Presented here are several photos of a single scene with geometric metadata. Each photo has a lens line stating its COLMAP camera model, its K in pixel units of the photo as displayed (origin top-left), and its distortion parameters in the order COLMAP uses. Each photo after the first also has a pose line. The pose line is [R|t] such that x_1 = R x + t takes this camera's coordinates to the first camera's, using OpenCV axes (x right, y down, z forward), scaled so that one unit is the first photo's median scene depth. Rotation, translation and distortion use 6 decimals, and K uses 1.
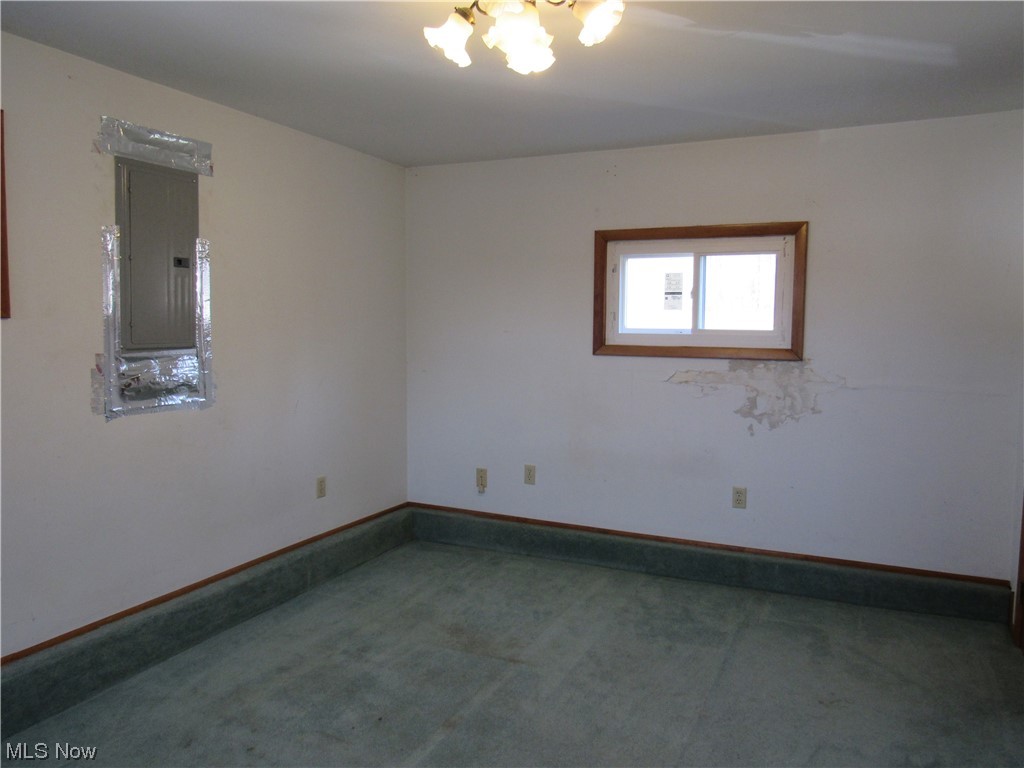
lens RADIAL K [[732.2, 0, 512.0], [0, 732.2, 384.0], [0, 0, 1]] dist [-0.019988, 0.002218]
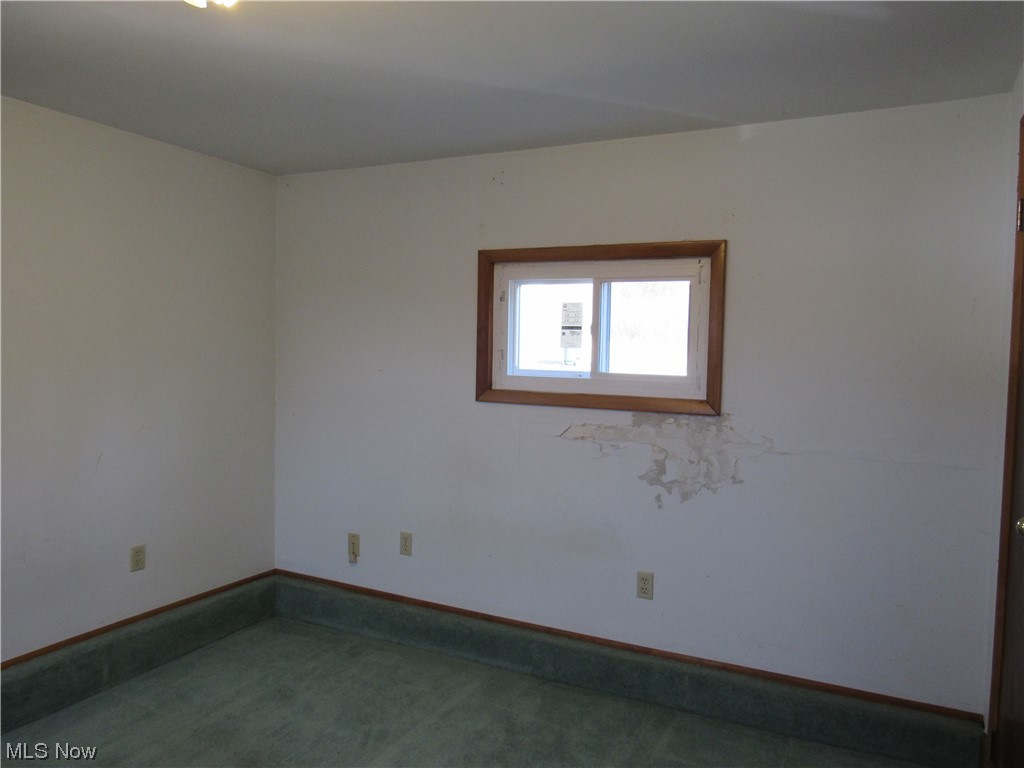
lens RADIAL K [[732.2, 0, 512.0], [0, 732.2, 384.0], [0, 0, 1]] dist [-0.019988, 0.002218]
pose [[0.999643, 0.014984, -0.022128, 0.180539], [-0.015724, 0.999309, -0.033676, -0.034347], [0.021608, 0.034012, 0.999188, 0.195062]]
